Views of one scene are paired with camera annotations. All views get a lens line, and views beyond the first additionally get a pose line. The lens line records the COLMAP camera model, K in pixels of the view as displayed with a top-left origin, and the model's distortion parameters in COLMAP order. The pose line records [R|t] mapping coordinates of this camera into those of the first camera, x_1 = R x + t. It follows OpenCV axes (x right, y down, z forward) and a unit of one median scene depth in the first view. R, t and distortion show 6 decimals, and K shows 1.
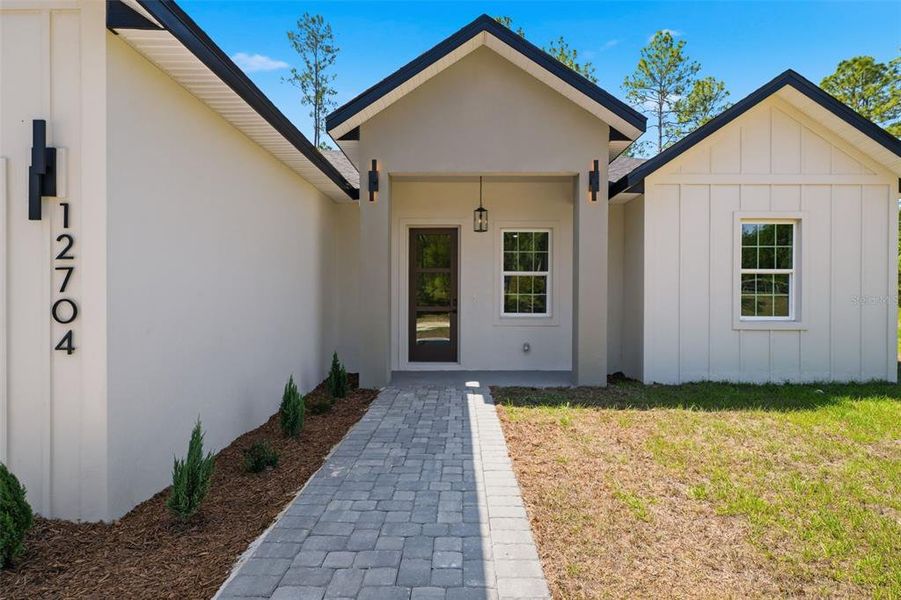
lens RADIAL K [[474.9, 0, 451.4], [0, 474.9, 303.6], [0, 0, 1]] dist [0.000678, 0.001009]
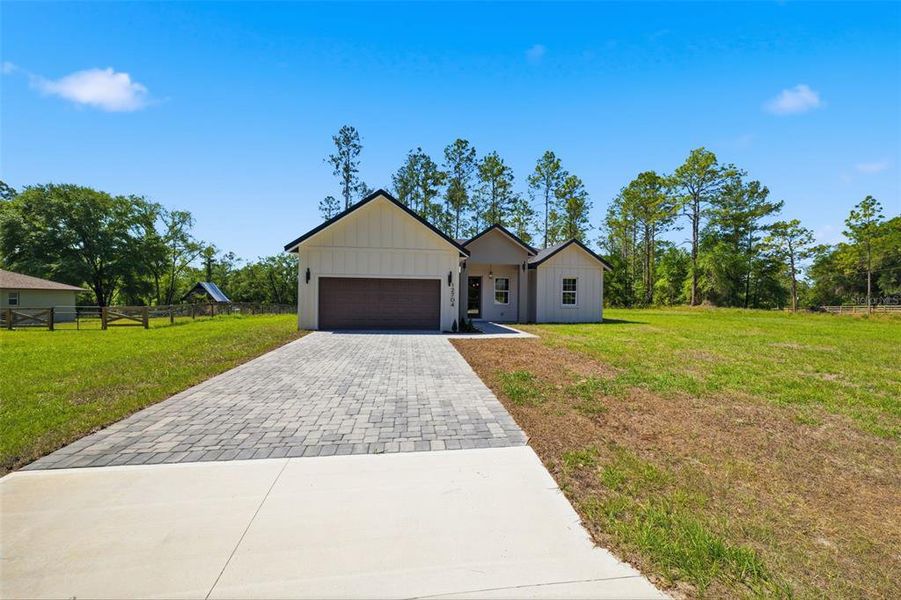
lens RADIAL K [[366.4, 0, 448.1], [0, 366.4, 304.3], [0, 0, 1]] dist [0.003691, -0.000141]
pose [[0.989598, 0.007361, 0.143674, -0.586210], [-0.007954, 0.999962, 0.003551, 0.022565], [-0.143642, -0.004657, 0.989619, -1.474296]]
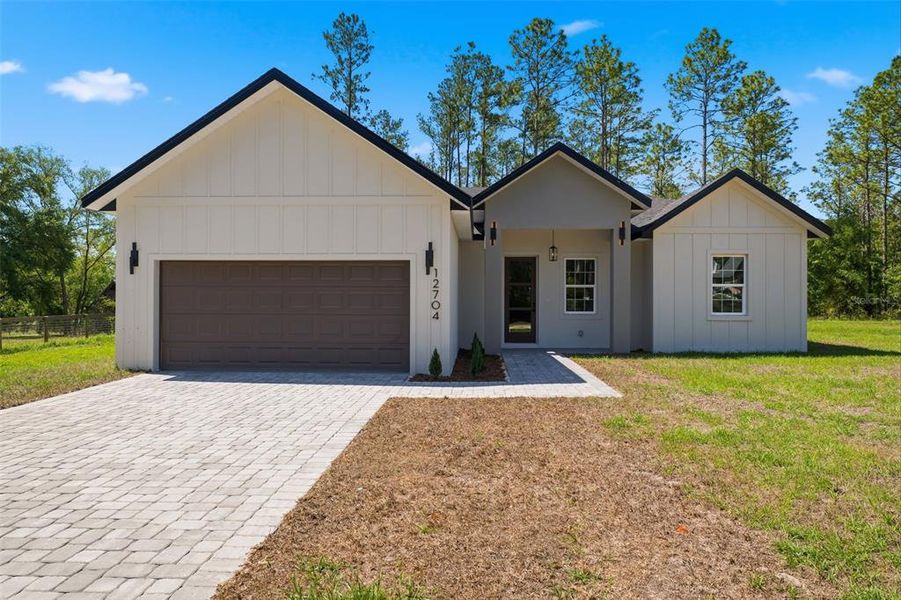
lens RADIAL K [[591.3, 0, 451.6], [0, 591.3, 306.3], [0, 0, 1]] dist [0.000386, -0.003858]
pose [[0.999722, 0.000856, -0.023583, -0.228454], [-0.001008, 0.999979, -0.006416, 0.017190], [0.023577, 0.006438, 0.999701, -0.987989]]
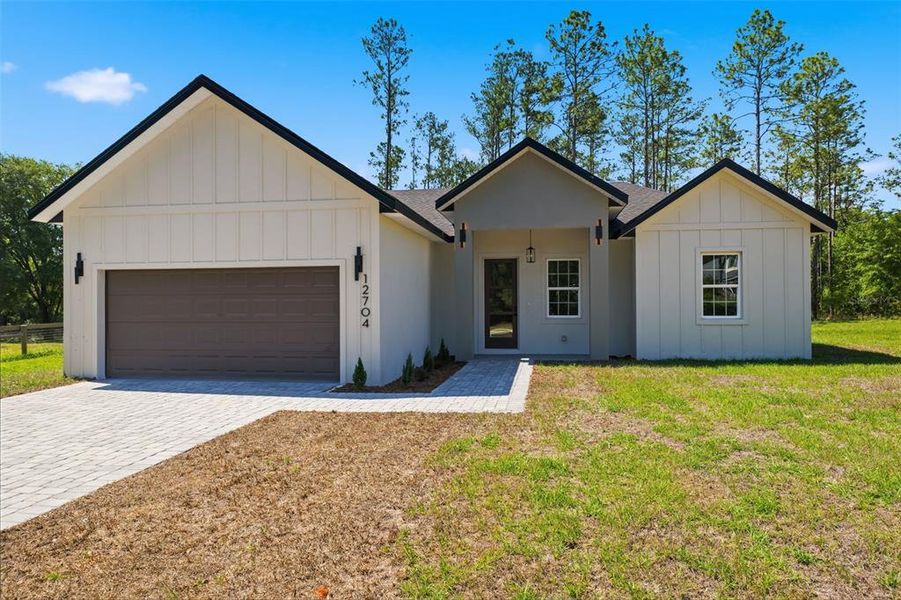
lens RADIAL K [[591.3, 0, 456.9], [0, 591.3, 303.7], [0, 0, 1]] dist [0.000386, -0.003858]
pose [[0.990685, -0.008311, -0.135921, 0.080025], [0.006762, 0.999907, -0.011852, 0.004258], [0.136007, 0.010823, 0.990649, -0.898698]]
